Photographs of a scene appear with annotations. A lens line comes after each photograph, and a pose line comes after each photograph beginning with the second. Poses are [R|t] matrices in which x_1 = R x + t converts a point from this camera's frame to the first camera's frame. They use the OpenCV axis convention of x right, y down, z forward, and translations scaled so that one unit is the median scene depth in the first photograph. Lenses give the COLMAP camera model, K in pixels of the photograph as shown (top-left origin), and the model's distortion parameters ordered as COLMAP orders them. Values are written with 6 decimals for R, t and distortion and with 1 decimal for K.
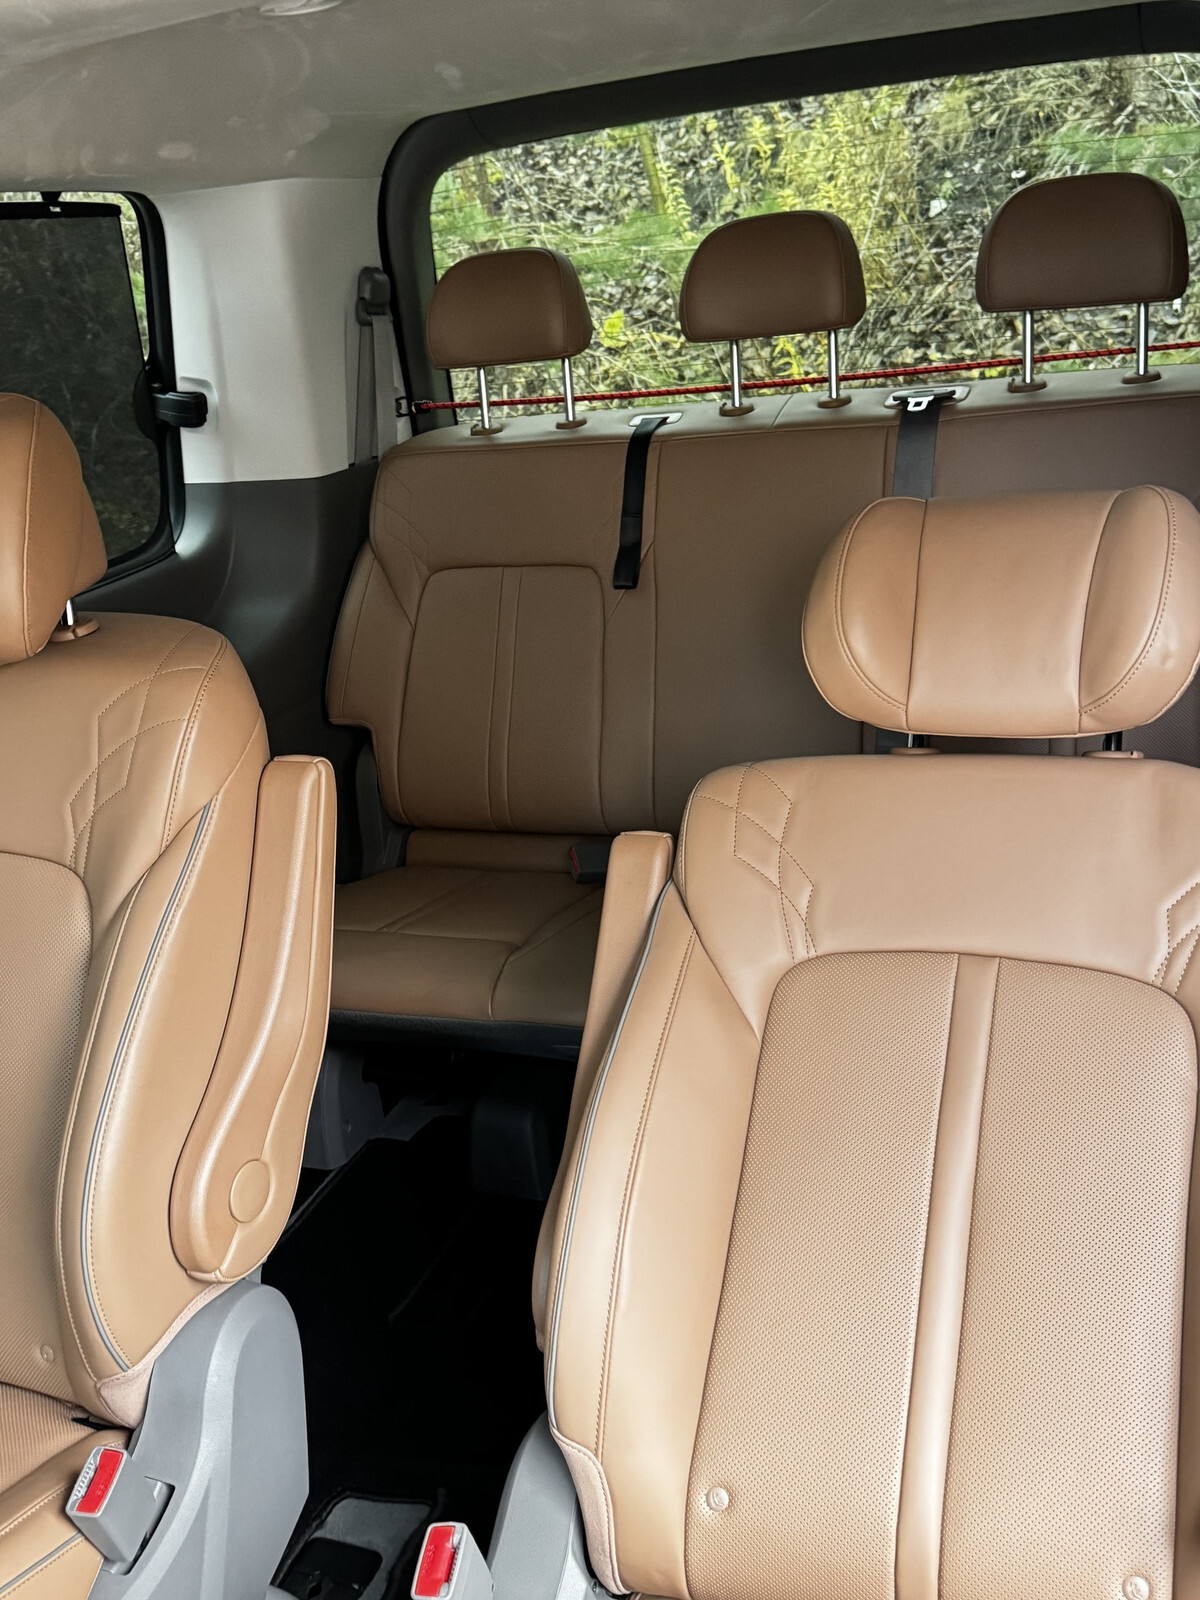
lens RADIAL K [[1584.1, 0, 600.0], [0, 1584.1, 800.0], [0, 0, 1]] dist [0.136394, -0.269710]
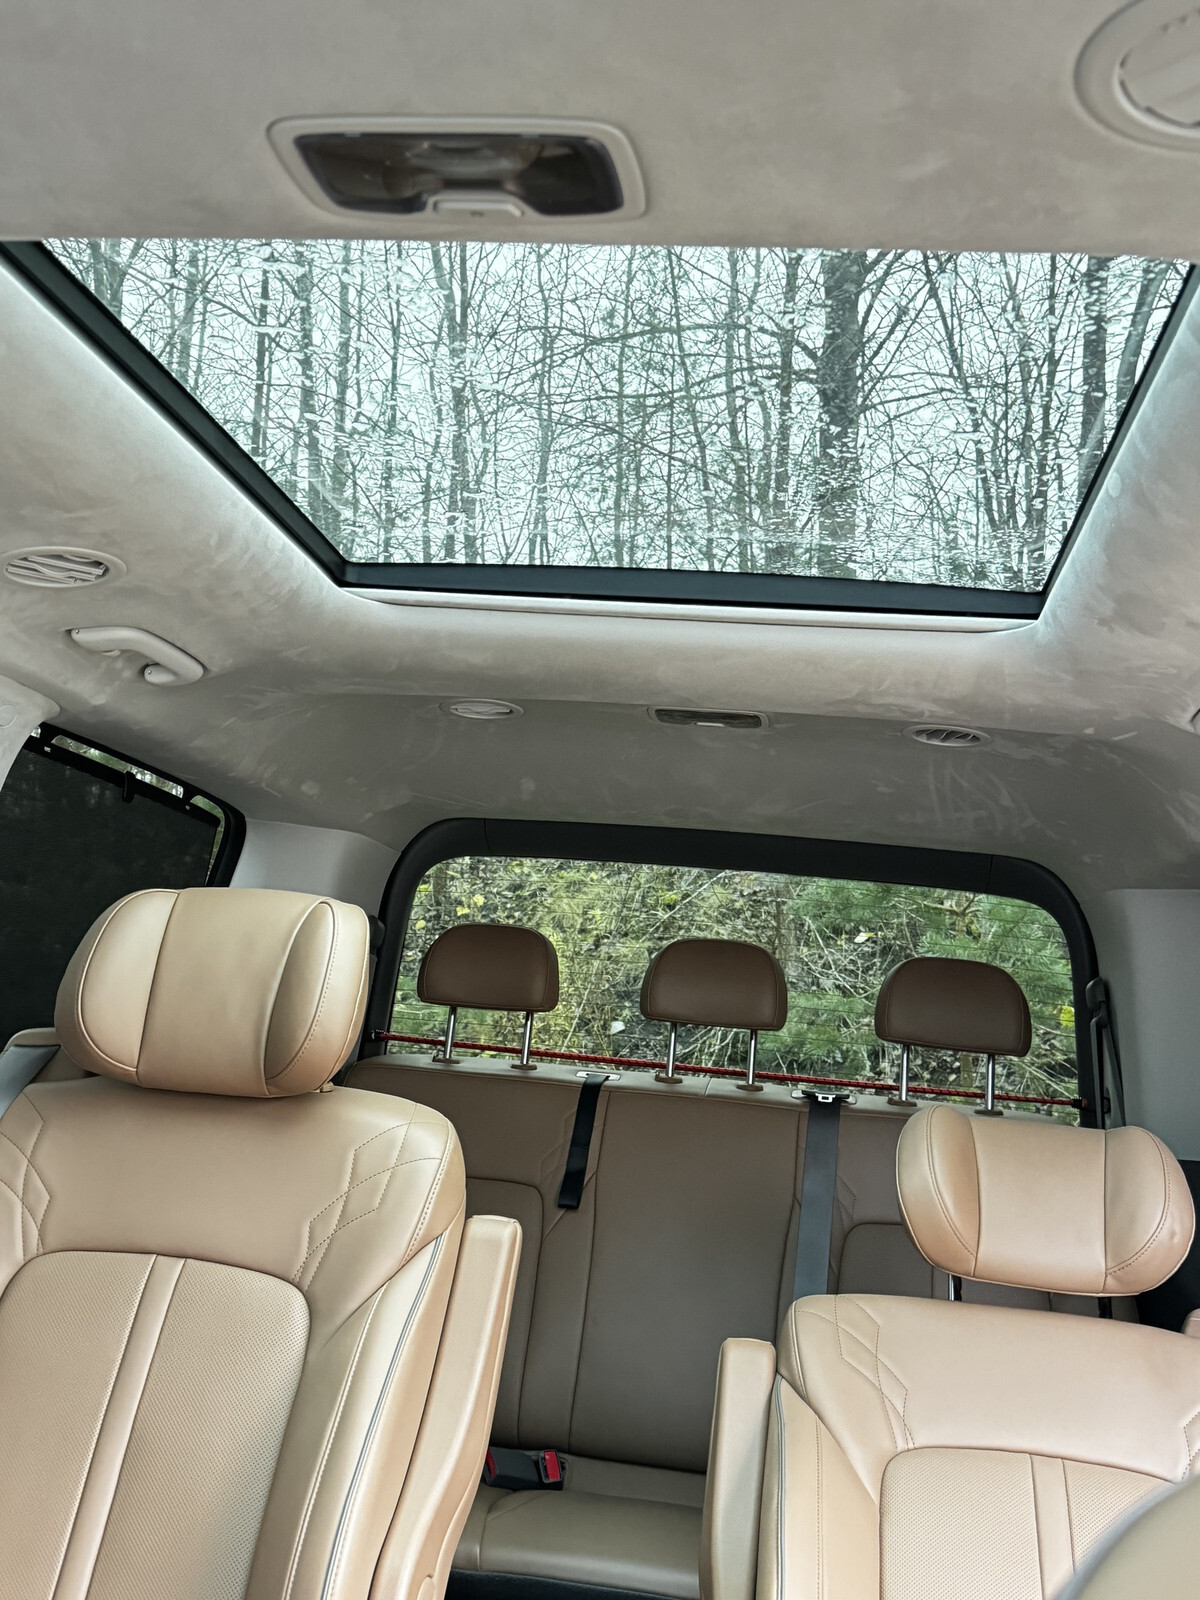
lens RADIAL K [[1584.1, 0, 600.0], [0, 1584.1, 800.0], [0, 0, 1]] dist [0.136394, -0.269710]
pose [[0.946581, 0.236922, 0.218752, -0.301221], [-0.101811, 0.863250, -0.494402, 0.191444], [-0.305972, 0.445720, 0.841258, -0.115580]]
